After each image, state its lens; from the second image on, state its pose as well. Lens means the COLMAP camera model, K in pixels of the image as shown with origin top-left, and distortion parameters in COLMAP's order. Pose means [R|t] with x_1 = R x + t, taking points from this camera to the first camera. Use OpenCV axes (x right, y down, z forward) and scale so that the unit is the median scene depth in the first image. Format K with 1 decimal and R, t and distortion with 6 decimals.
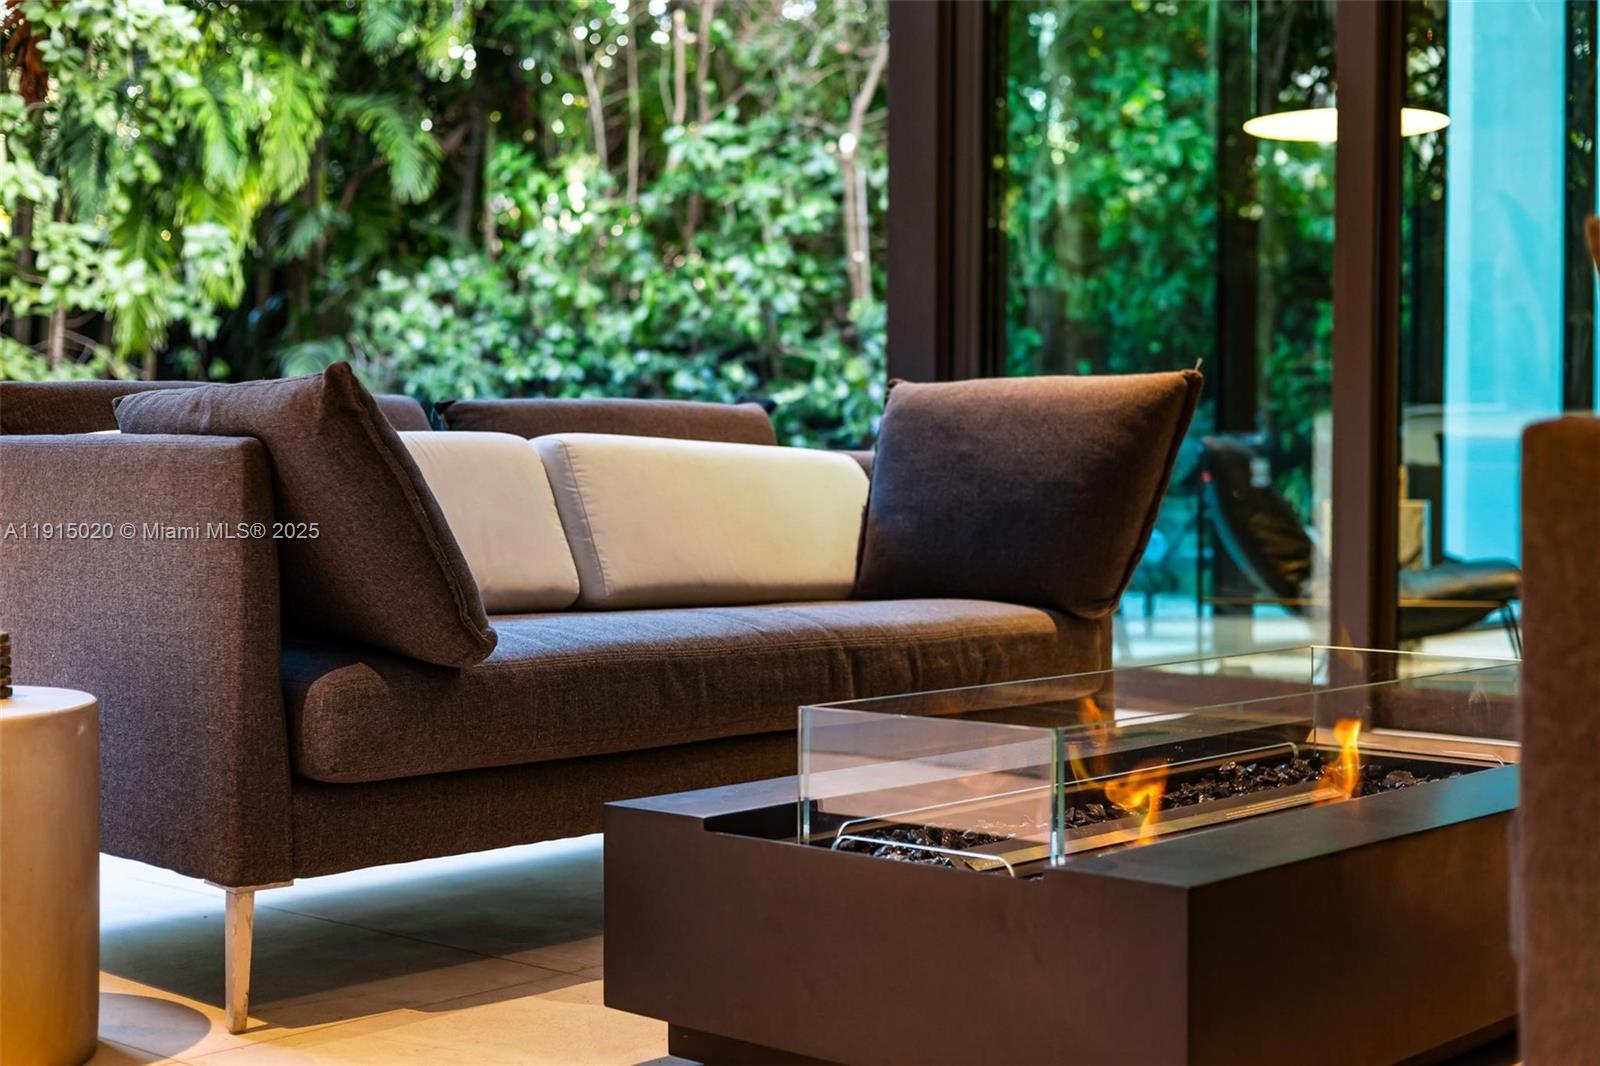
lens RADIAL K [[2241.8, 0, 796.7], [0, 2241.8, 527.1], [0, 0, 1]] dist [0.004189, 0.000000]
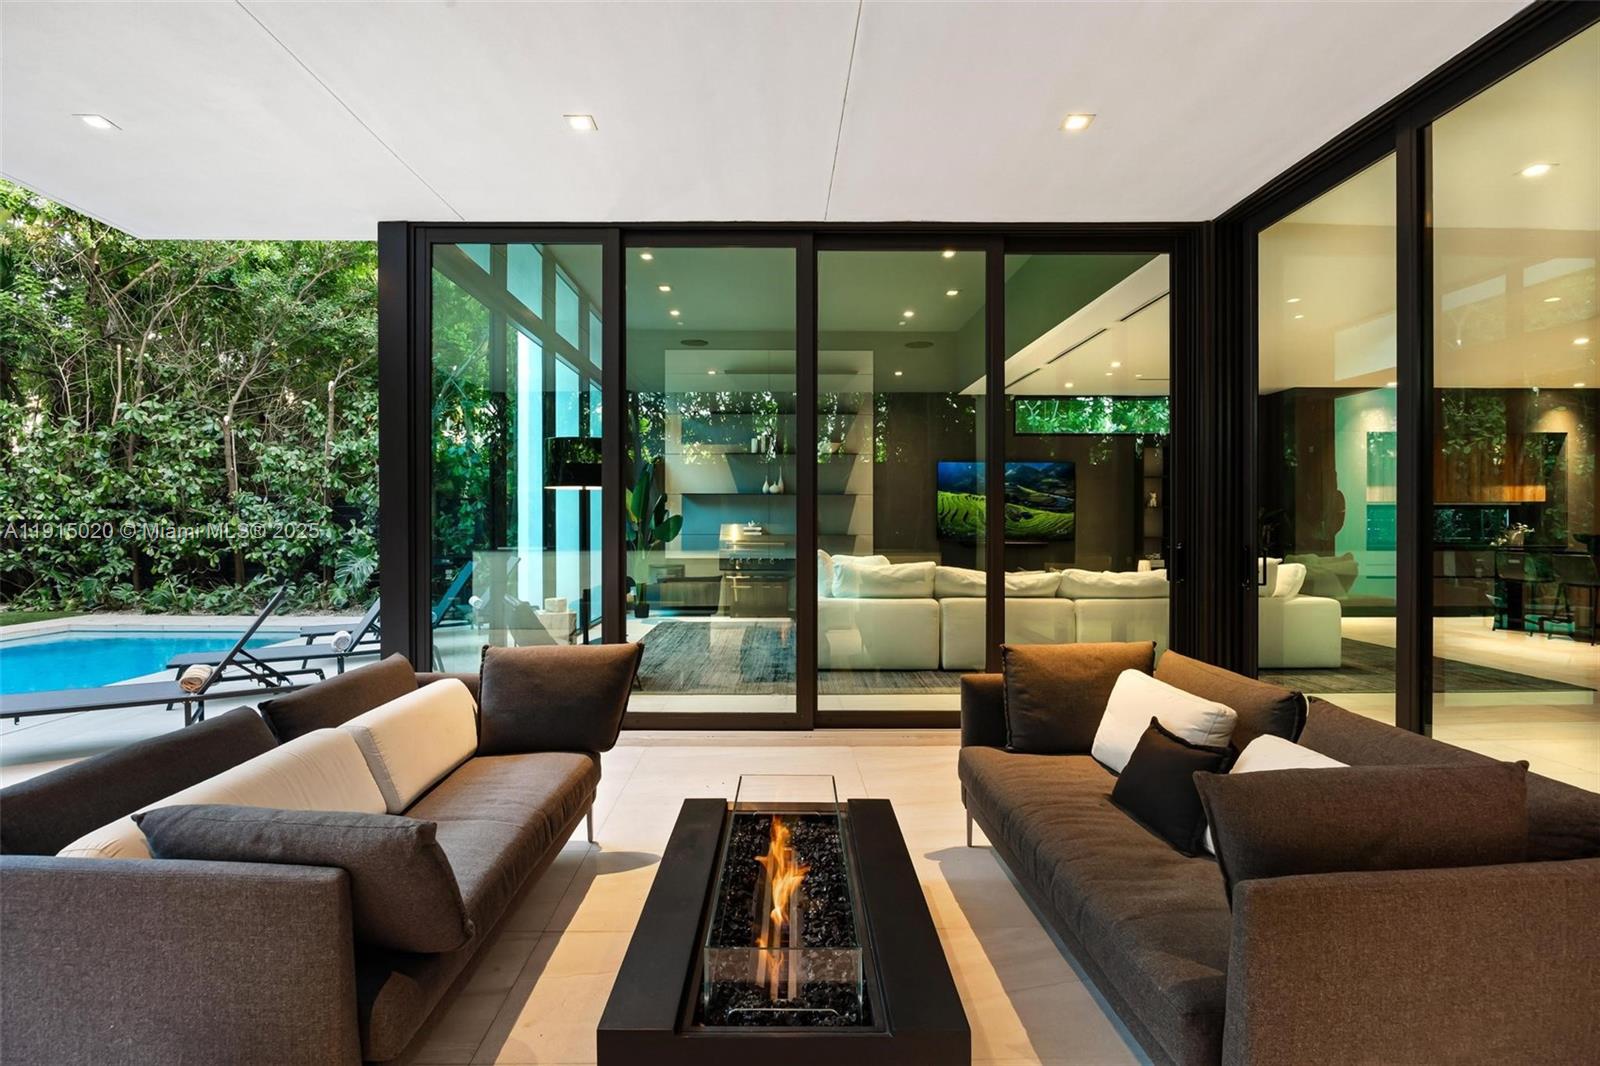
lens RADIAL K [[759.3, 0, 784.2], [0, 759.3, 530.0], [0, 0, 1]] dist [-0.018333, 0.000632]
pose [[0.744303, -0.014009, 0.667695, -0.063913], [0.019723, 0.999805, -0.001009, -0.047561], [-0.667551, 0.013920, 0.744434, 0.074070]]
